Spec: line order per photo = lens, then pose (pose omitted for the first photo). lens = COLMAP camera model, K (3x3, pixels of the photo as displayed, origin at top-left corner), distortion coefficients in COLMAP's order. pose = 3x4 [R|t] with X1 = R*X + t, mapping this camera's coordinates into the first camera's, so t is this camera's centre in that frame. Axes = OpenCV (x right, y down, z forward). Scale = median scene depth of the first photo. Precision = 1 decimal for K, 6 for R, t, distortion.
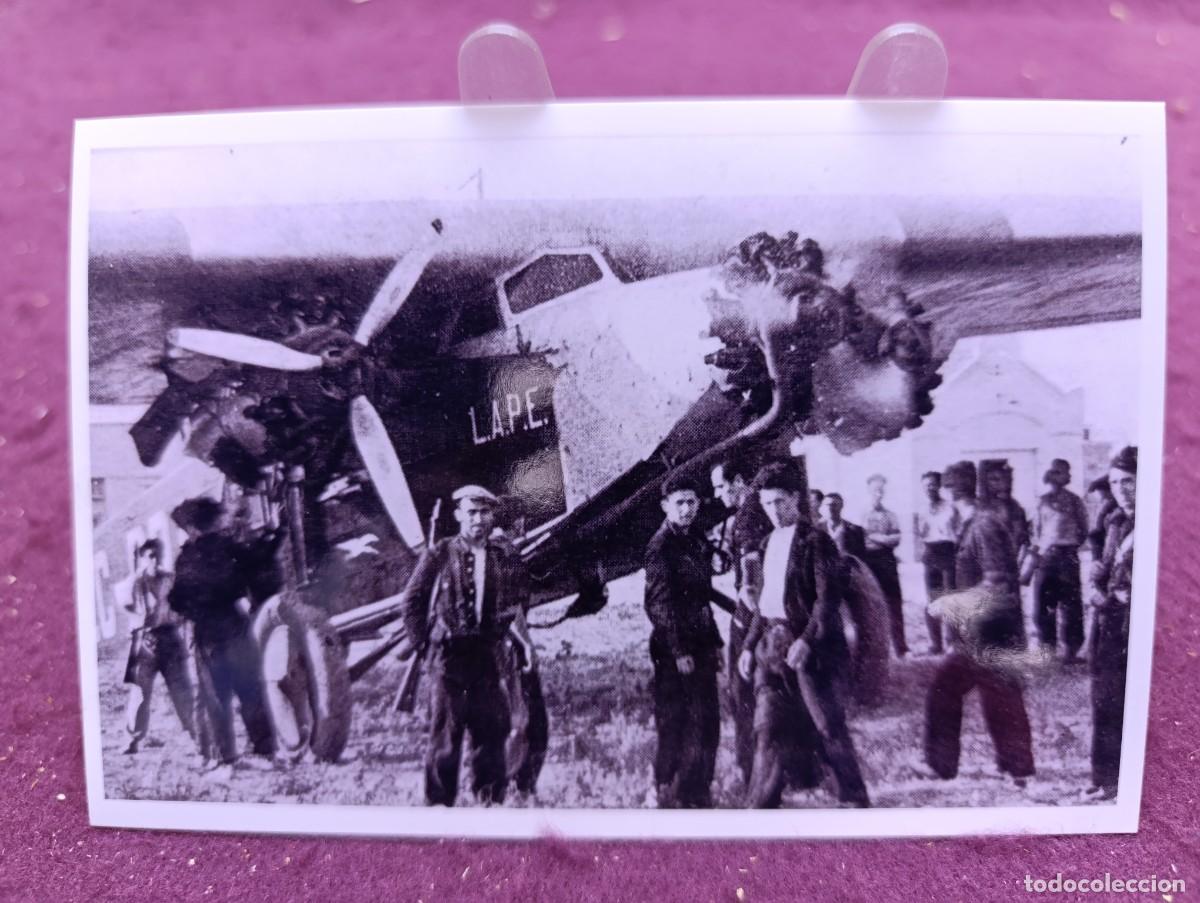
lens RADIAL K [[902.0, 0, 602.7], [0, 902.0, 438.0], [0, 0, 1]] dist [-0.051240, -0.007493]
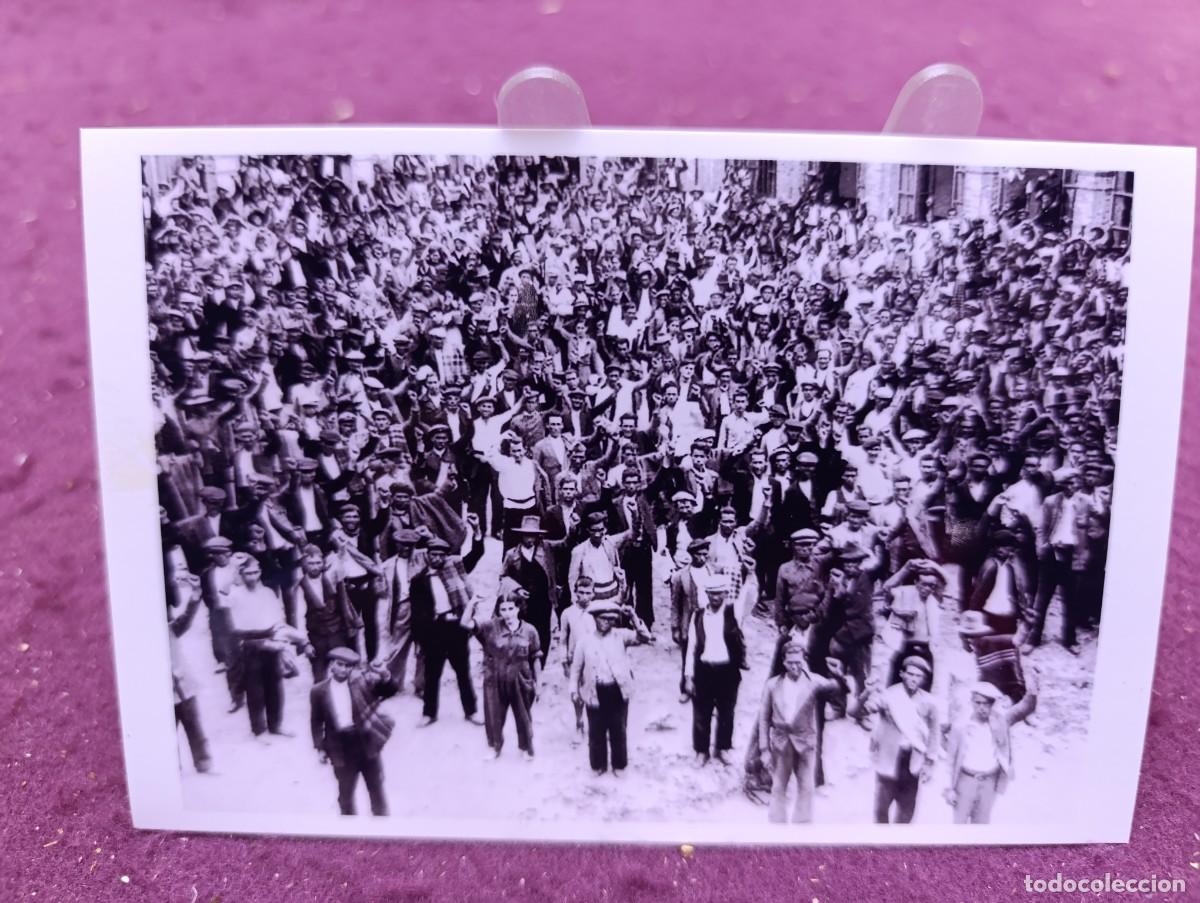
lens RADIAL K [[902.0, 0, 602.7], [0, 902.0, 438.0], [0, 0, 1]] dist [-0.051240, -0.007493]
pose [[0.994096, -0.060845, 0.089843, -0.141275], [0.055834, 0.996795, 0.057283, -0.100706], [-0.093040, -0.051929, 0.994307, 0.005069]]
